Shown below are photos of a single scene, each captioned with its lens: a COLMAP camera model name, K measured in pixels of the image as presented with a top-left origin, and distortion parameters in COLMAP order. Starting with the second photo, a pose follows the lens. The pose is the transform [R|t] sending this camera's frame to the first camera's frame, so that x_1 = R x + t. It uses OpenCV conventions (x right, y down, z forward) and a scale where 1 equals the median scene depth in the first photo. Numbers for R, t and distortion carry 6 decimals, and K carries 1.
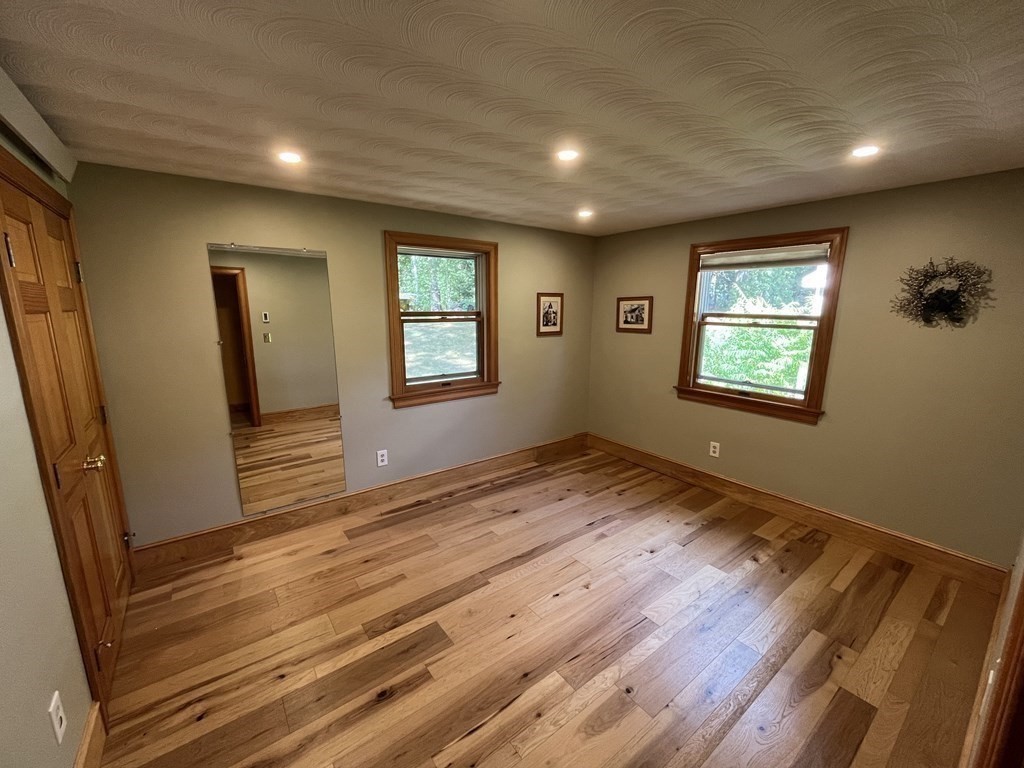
lens RADIAL K [[414.6, 0, 512.0], [0, 414.6, 384.0], [0, 0, 1]] dist [0.001144, 0.000006]
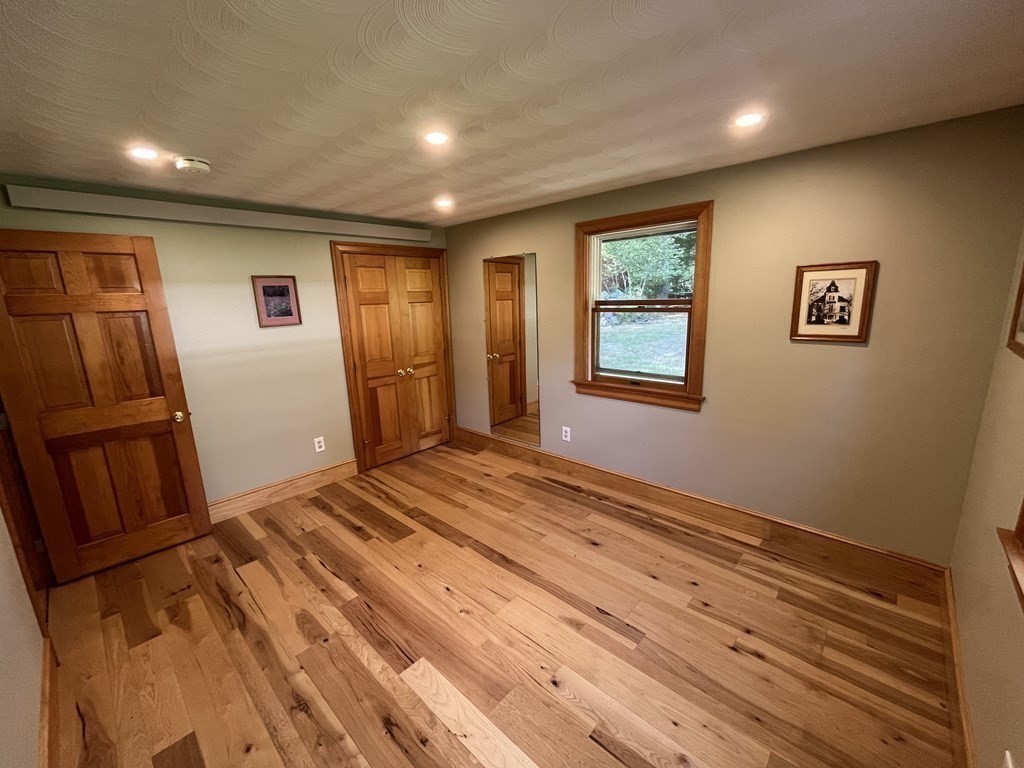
lens RADIAL K [[414.6, 0, 512.0], [0, 414.6, 384.0], [0, 0, 1]] dist [0.001144, 0.000006]
pose [[0.179239, 0.199107, -0.963447, 0.680522], [-0.148538, 0.973557, 0.173563, -0.118033], [0.972528, 0.111999, 0.204074, 0.601565]]
